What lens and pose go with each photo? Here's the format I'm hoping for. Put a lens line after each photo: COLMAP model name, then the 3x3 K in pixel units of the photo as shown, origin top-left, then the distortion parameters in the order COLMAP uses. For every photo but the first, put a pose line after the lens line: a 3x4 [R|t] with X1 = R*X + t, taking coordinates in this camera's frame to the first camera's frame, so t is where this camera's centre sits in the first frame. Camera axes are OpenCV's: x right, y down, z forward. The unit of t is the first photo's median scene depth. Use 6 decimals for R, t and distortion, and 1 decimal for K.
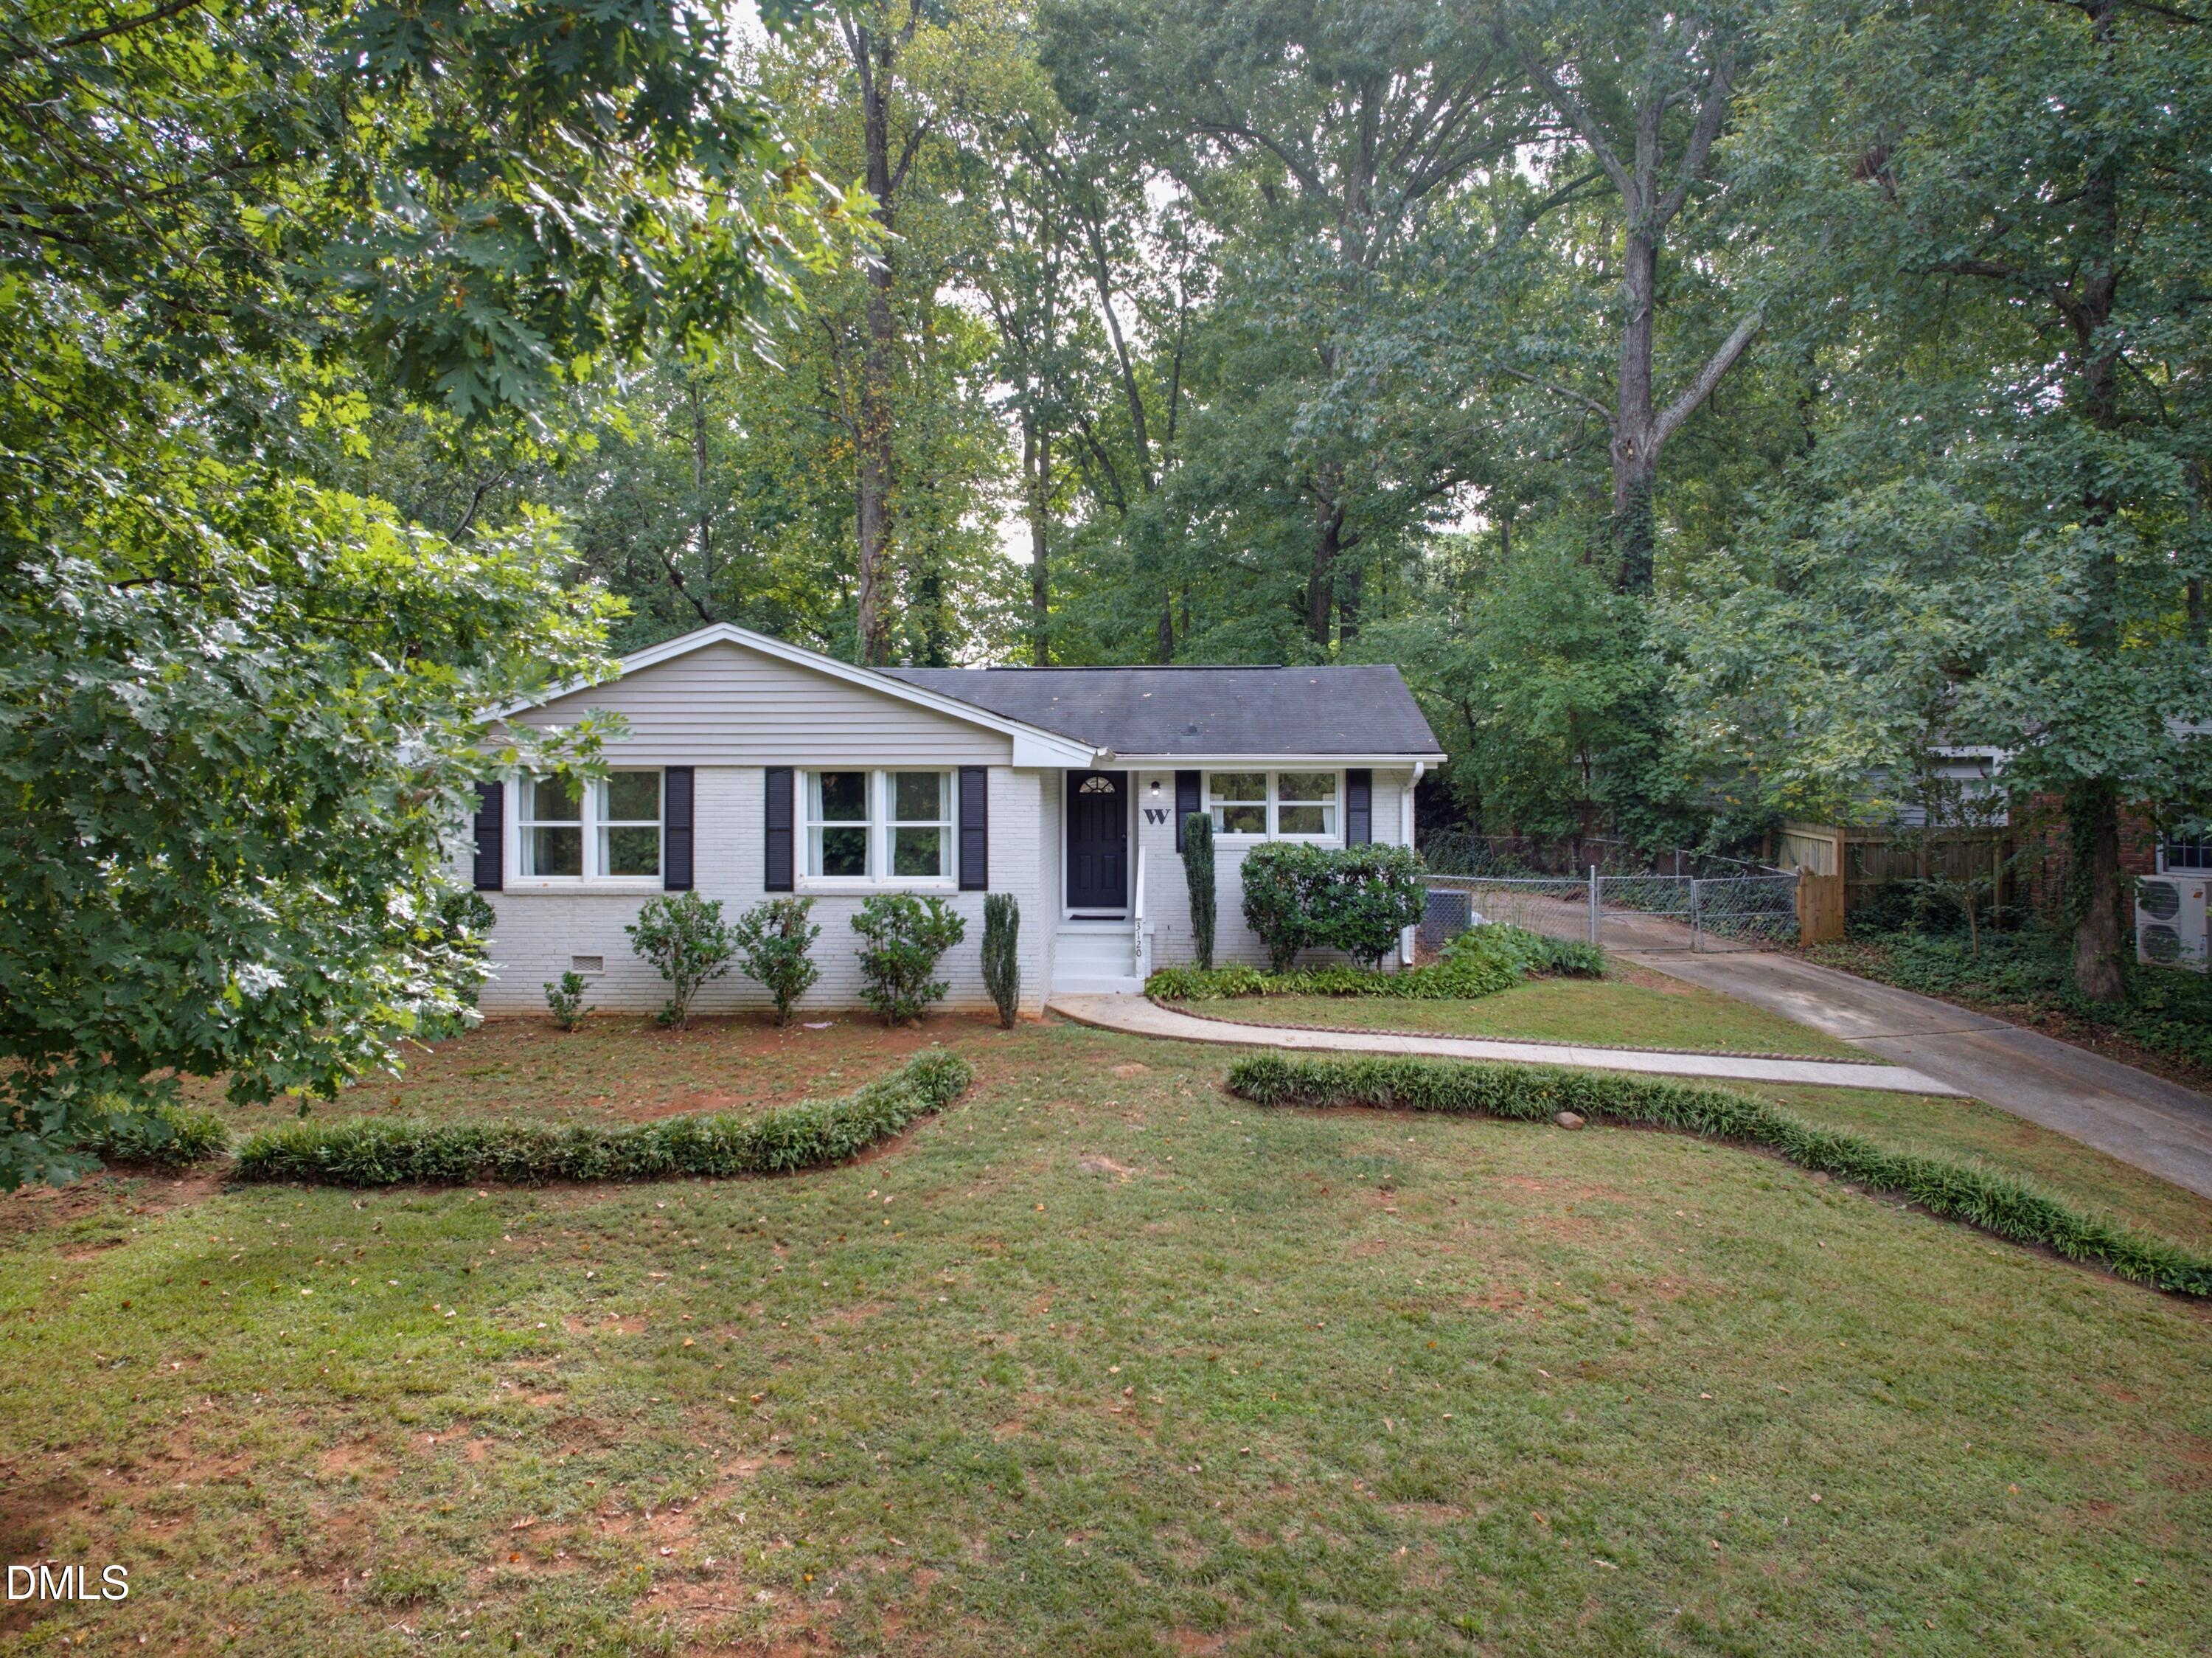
lens RADIAL K [[1525.3, 0, 1106.4], [0, 1525.3, 820.6], [0, 0, 1]] dist [-0.012476, 0.002787]
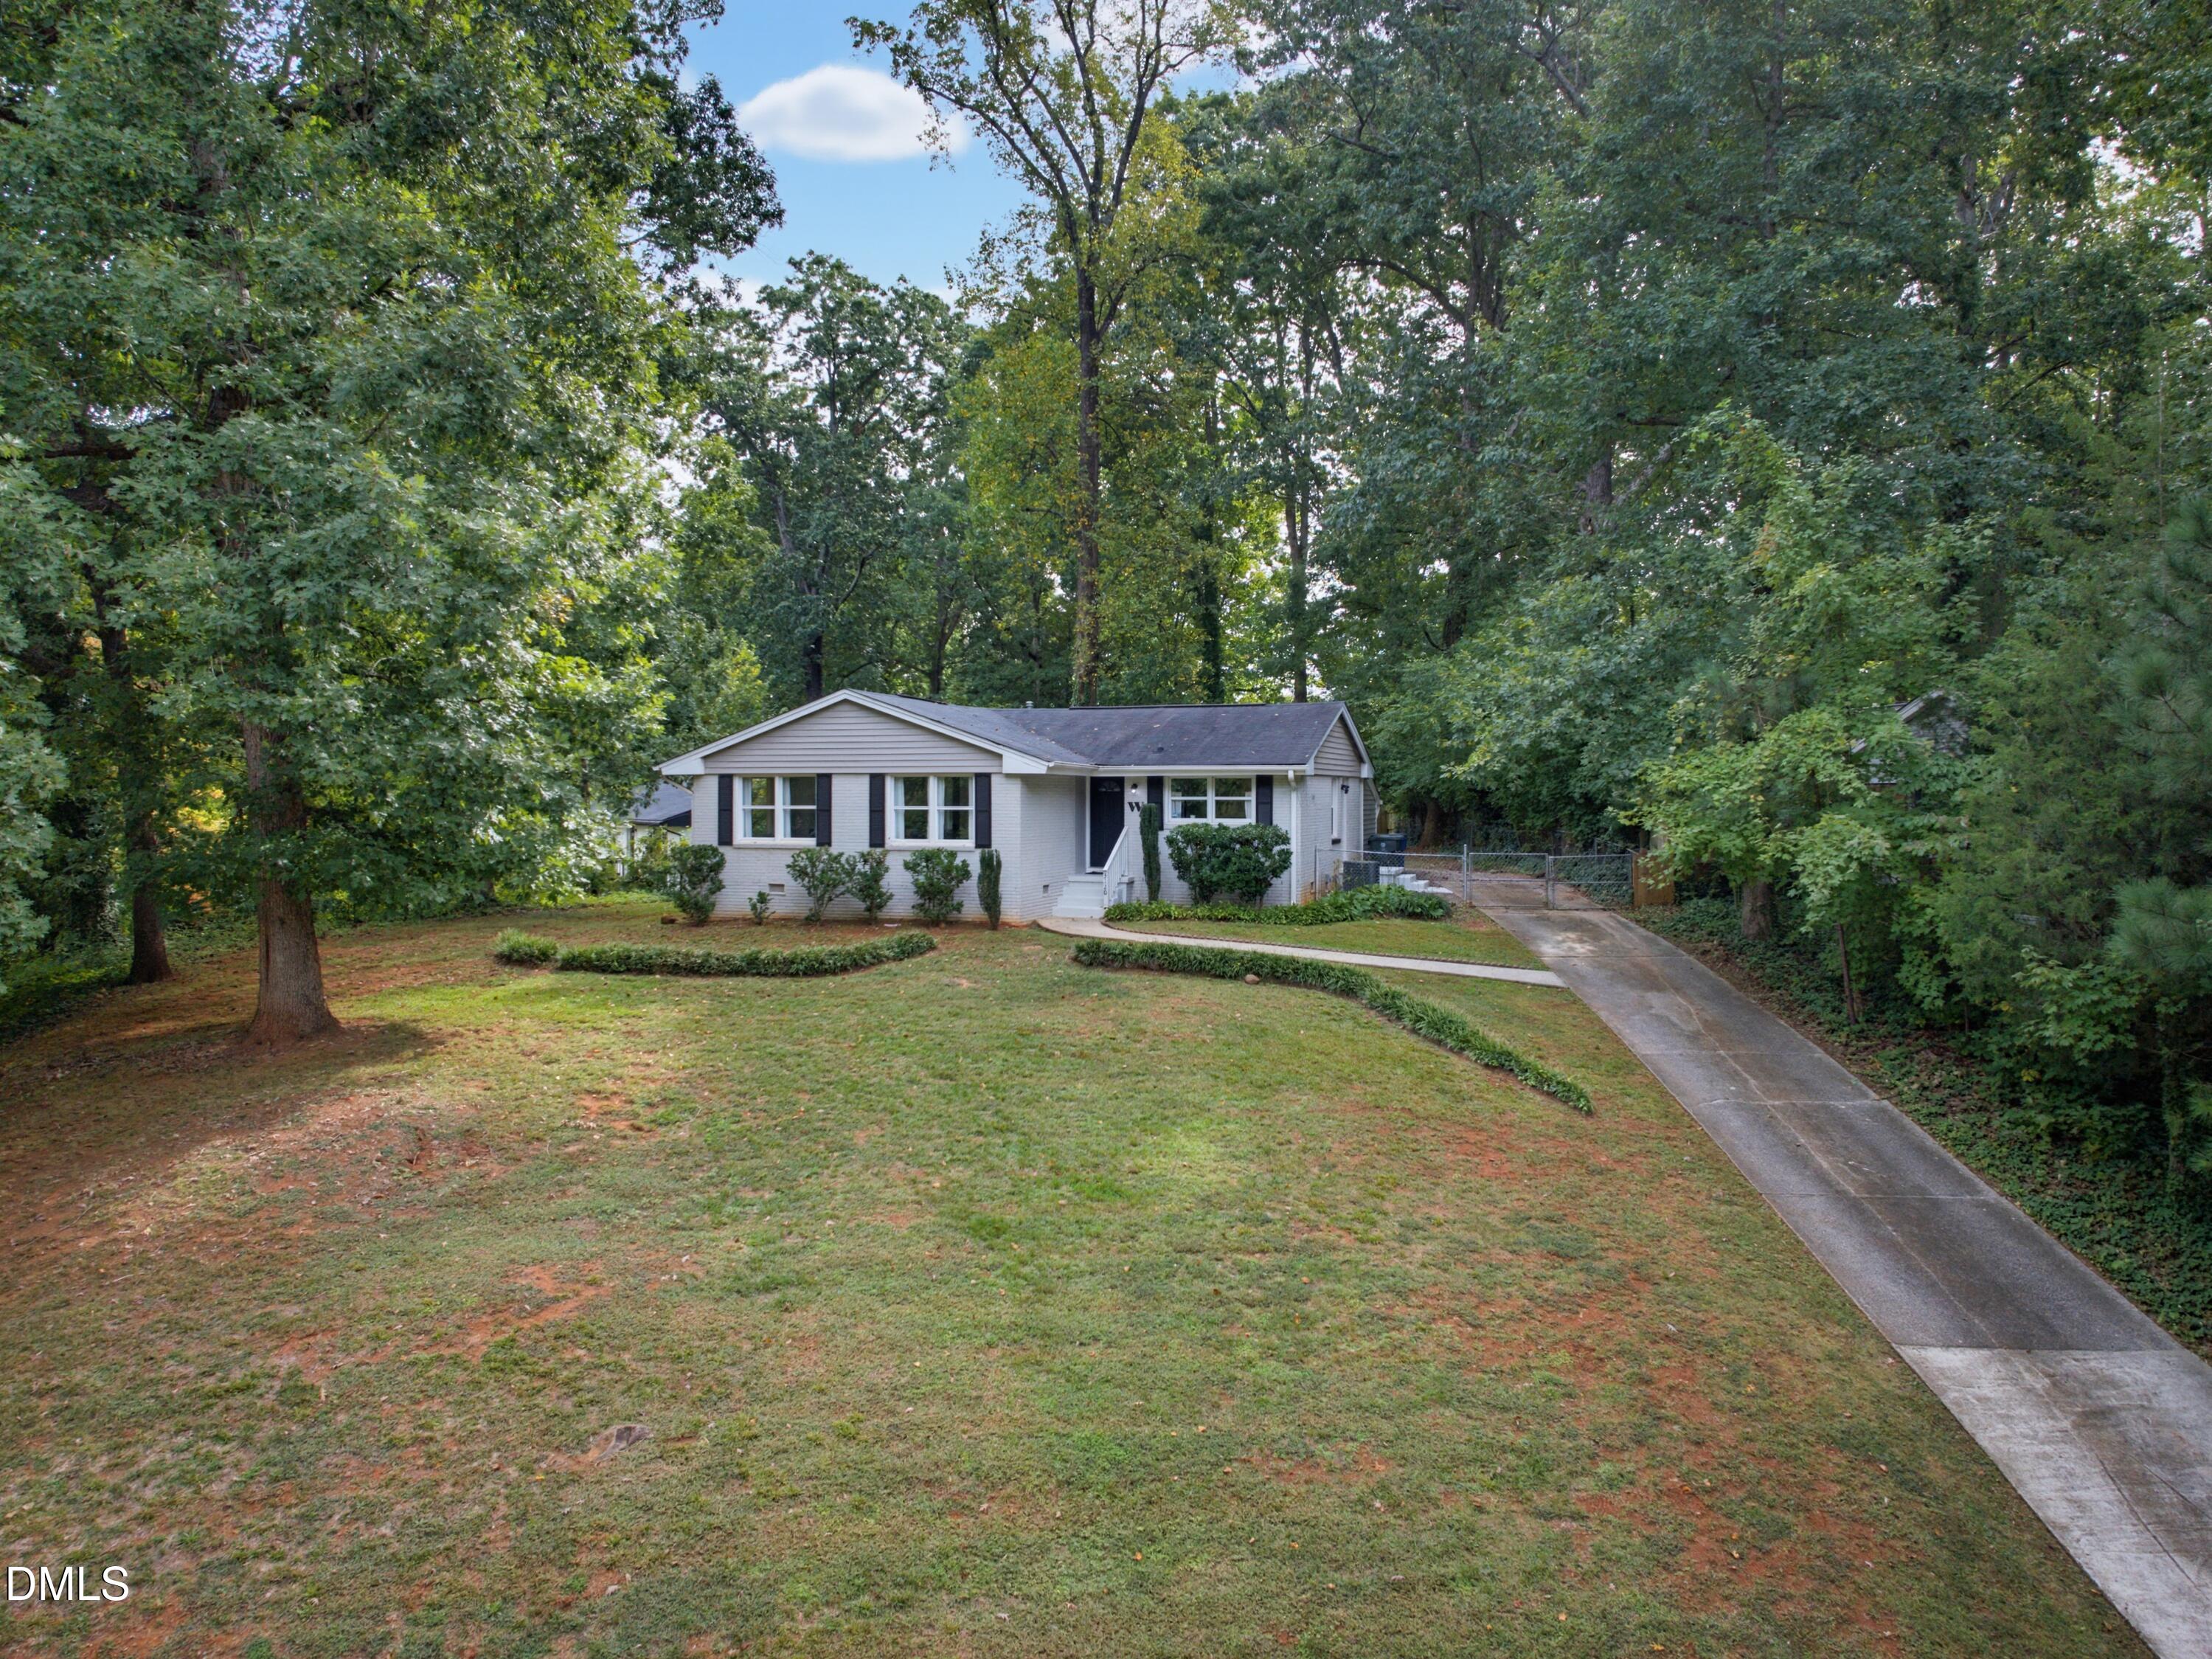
lens RADIAL K [[1525.1, 0, 1105.4], [0, 1525.1, 829.7], [0, 0, 1]] dist [-0.012476, 0.002787]
pose [[0.956935, 0.007774, -0.290198, 0.518531], [-0.009808, 0.999936, -0.005555, 0.033653], [0.290136, 0.008162, 0.956951, -0.543811]]
